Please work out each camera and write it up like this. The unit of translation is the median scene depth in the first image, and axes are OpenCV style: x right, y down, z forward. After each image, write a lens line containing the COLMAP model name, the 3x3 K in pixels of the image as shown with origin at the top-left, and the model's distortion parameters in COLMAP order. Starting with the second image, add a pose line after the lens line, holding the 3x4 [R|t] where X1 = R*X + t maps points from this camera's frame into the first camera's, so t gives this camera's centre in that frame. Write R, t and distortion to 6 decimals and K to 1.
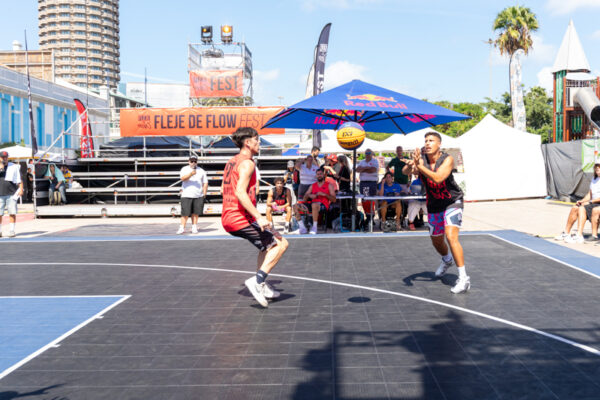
lens RADIAL K [[628.2, 0, 300.0], [0, 628.2, 200.0], [0, 0, 1]] dist [-0.011707, 0.004728]
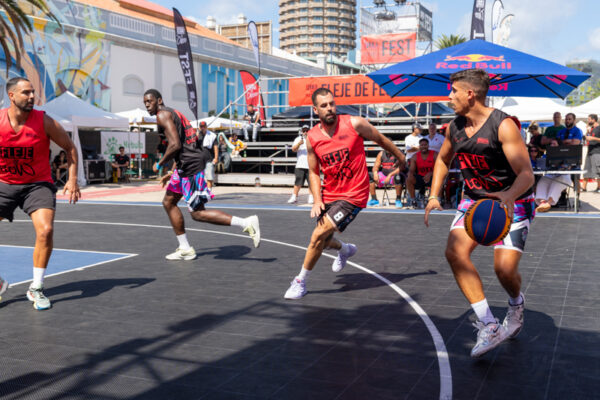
lens RADIAL K [[682.8, 0, 301.5], [0, 682.8, 189.5], [0, 0, 1]] dist [0.001532, -0.009834]
pose [[0.918578, 0.032373, -0.393912, 0.162693], [-0.023511, 0.999351, 0.027303, 0.000574], [0.394541, -0.015819, 0.918742, 0.010495]]
